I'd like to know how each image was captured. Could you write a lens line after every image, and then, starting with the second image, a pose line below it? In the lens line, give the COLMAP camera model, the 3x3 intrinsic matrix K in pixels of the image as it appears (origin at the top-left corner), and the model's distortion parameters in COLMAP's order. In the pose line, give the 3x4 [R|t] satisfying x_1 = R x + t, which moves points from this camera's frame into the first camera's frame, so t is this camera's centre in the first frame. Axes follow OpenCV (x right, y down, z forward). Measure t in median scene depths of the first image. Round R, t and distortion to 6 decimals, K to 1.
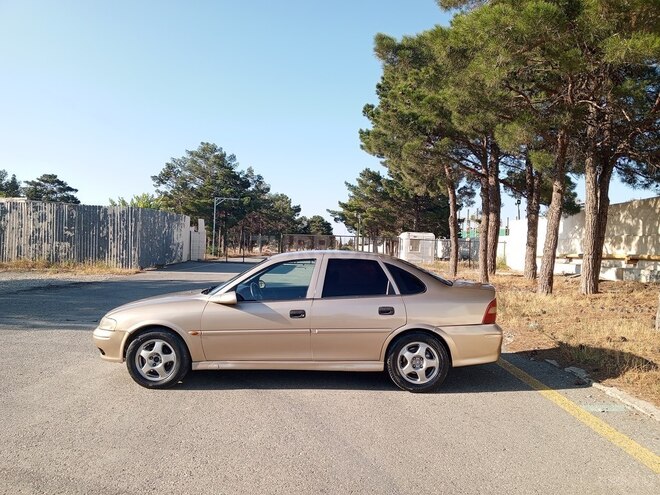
lens RADIAL K [[485.3, 0, 322.0], [0, 485.3, 245.0], [0, 0, 1]] dist [0.003908, -0.005015]
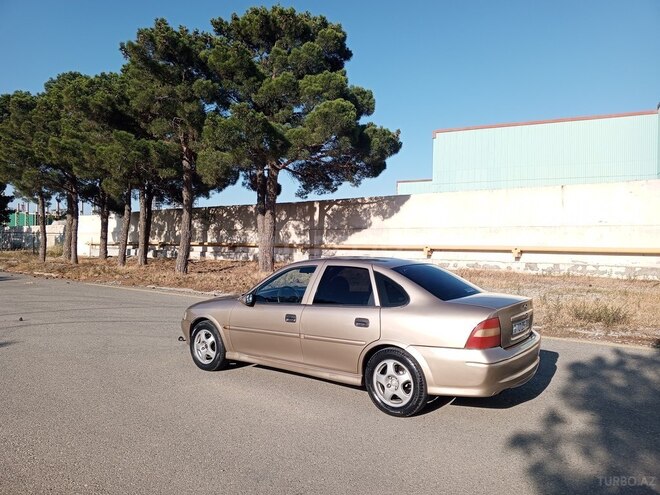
lens RADIAL K [[474.3, 0, 344.3], [0, 474.3, 255.7], [0, 0, 1]] dist [0.002488, -0.002941]
pose [[0.584000, -0.044926, 0.810510, -0.312057], [0.001100, 0.998510, 0.054554, -0.021559], [-0.811753, -0.030968, 0.583179, -0.452689]]
